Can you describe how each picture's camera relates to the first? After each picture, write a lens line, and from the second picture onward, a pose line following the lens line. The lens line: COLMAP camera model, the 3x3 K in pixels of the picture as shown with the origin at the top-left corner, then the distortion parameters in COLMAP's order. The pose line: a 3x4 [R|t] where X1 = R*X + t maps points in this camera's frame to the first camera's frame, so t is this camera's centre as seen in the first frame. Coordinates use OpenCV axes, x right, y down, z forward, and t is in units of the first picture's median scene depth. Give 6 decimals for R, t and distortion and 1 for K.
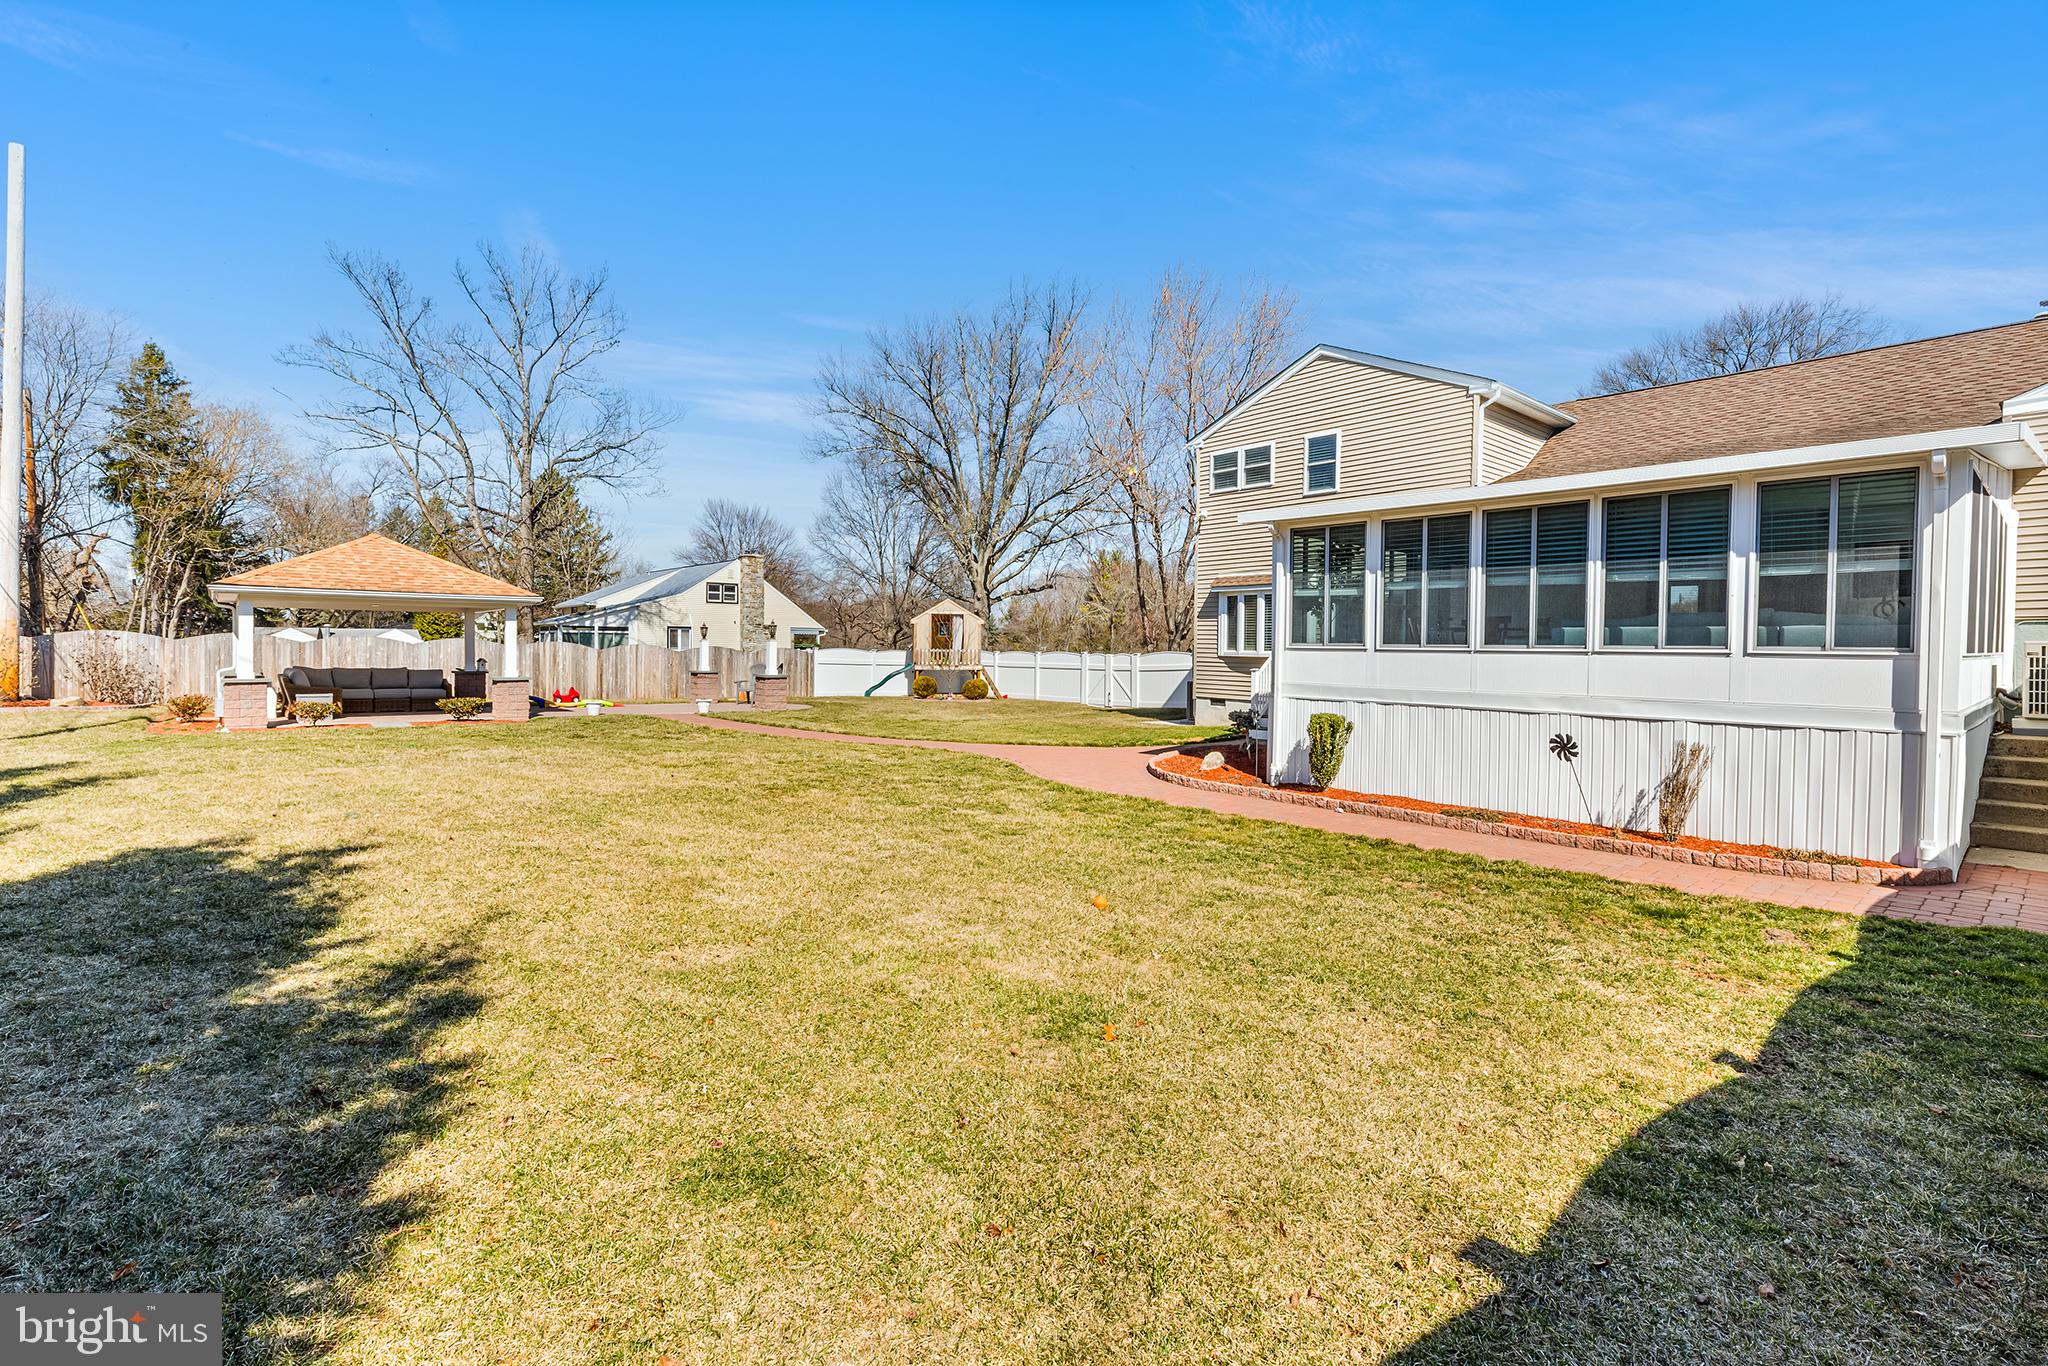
lens RADIAL K [[933.6, 0, 1024.0], [0, 933.6, 675.4], [0, 0, 1]] dist [0.000256, 0.000047]
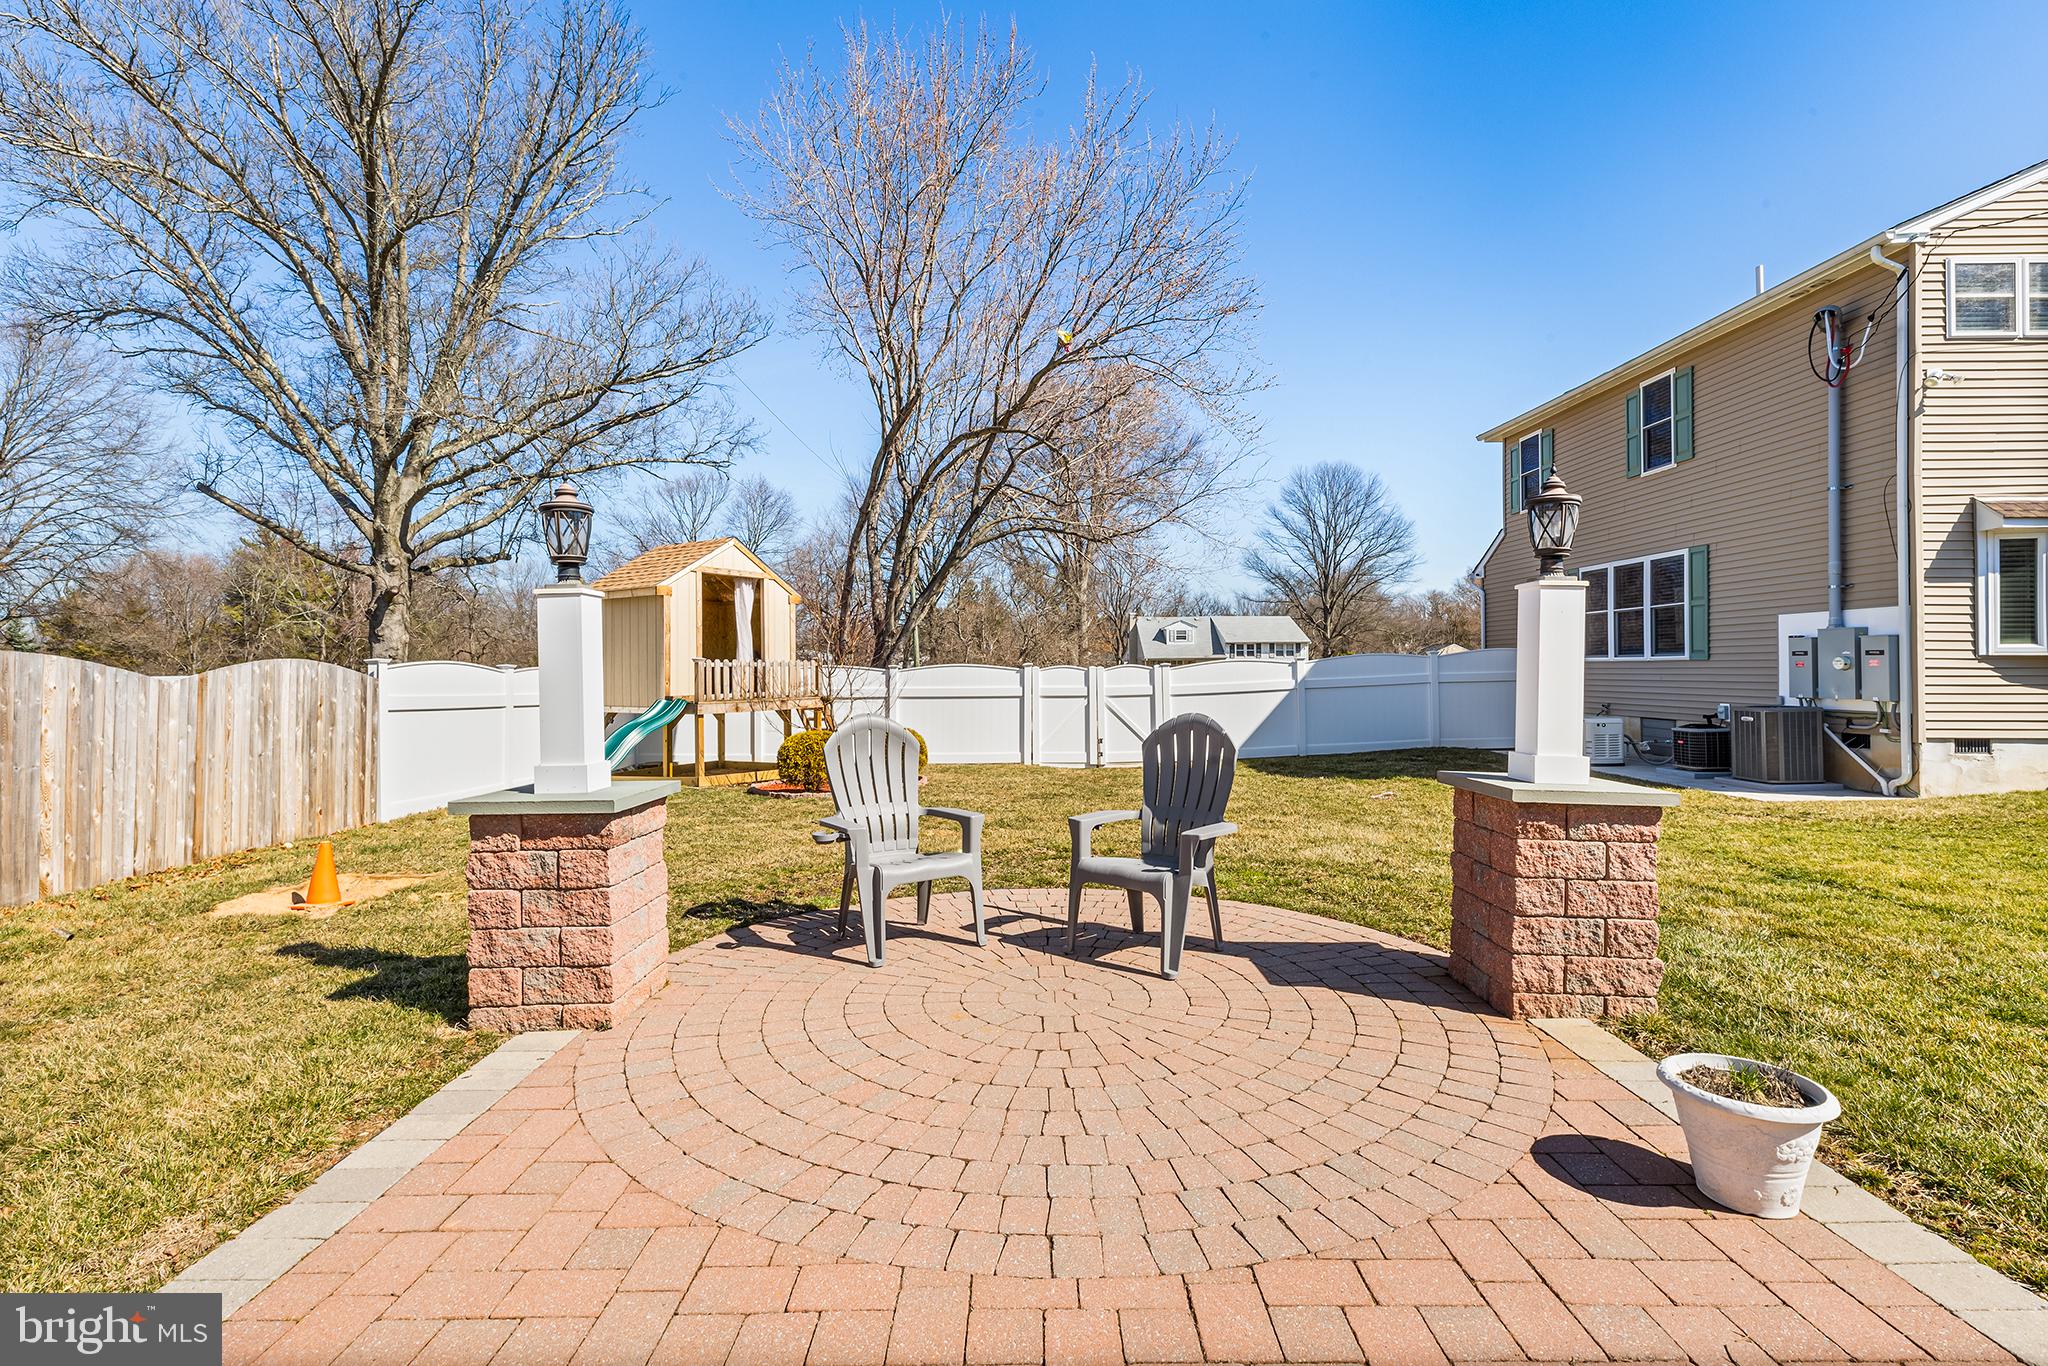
lens RADIAL K [[933.6, 0, 1025.1], [0, 933.6, 671.5], [0, 0, 1]] dist [0.000256, 0.000047]
pose [[0.646204, -0.015720, 0.763003, -0.345301], [0.035627, 0.999319, -0.009585, -0.017247], [-0.762332, 0.033378, 0.646324, 0.711584]]
